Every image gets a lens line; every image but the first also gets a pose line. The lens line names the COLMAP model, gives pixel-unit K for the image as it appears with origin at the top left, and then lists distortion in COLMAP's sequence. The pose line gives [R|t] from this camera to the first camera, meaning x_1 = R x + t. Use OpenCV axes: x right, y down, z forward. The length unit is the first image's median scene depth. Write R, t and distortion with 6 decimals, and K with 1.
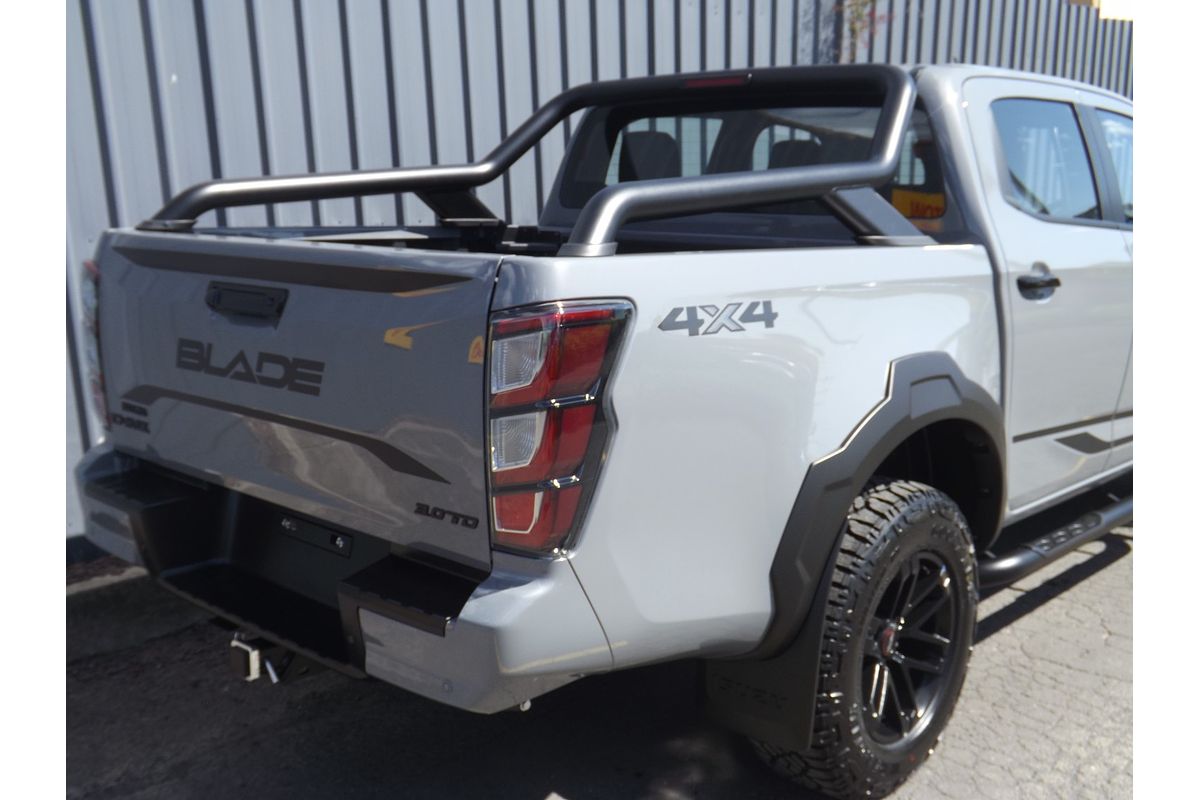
lens RADIAL K [[1178.9, 0, 603.1], [0, 1178.9, 422.0], [0, 0, 1]] dist [0.002144, 0.019321]
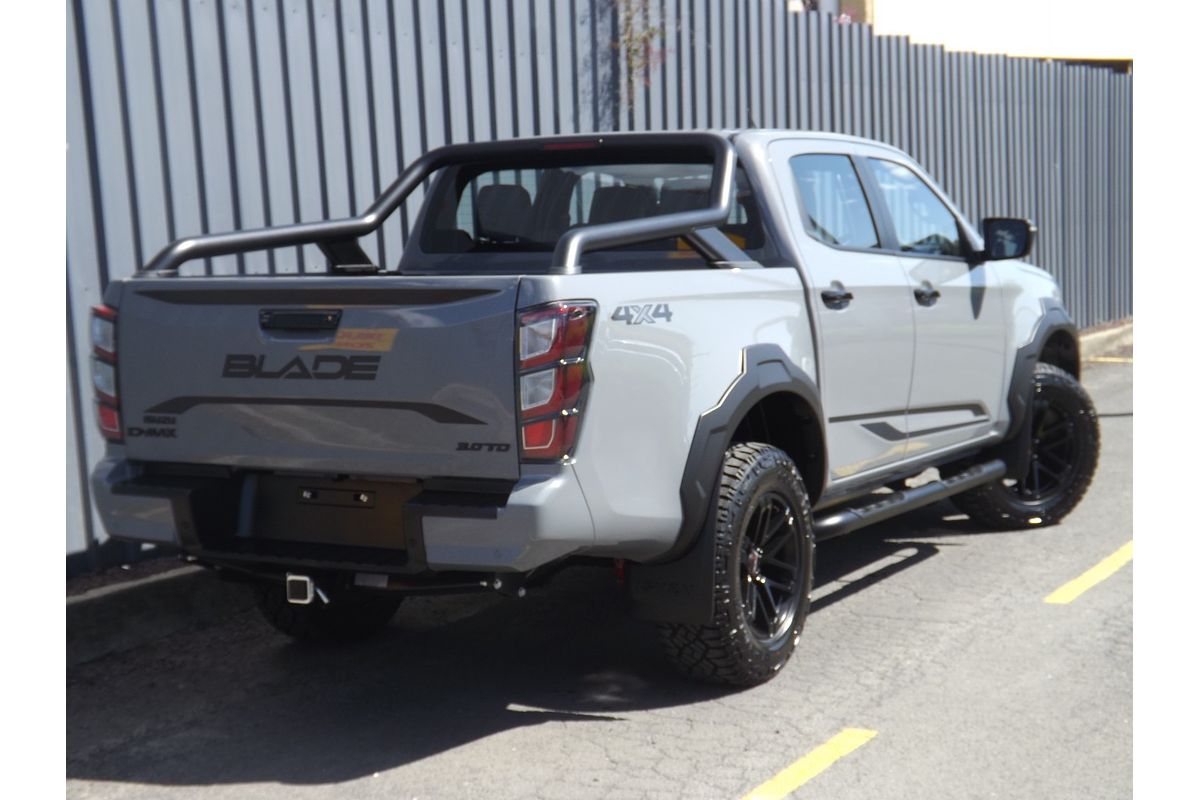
lens RADIAL K [[1890.8, 0, 600.0], [0, 1890.8, 400.0], [0, 0, 1]] dist [-0.007293, -0.013768]
pose [[0.973118, -0.050738, 0.224650, -0.417260], [0.075136, 0.992003, -0.101416, 0.218380], [-0.217708, 0.115569, 0.969148, -1.103161]]
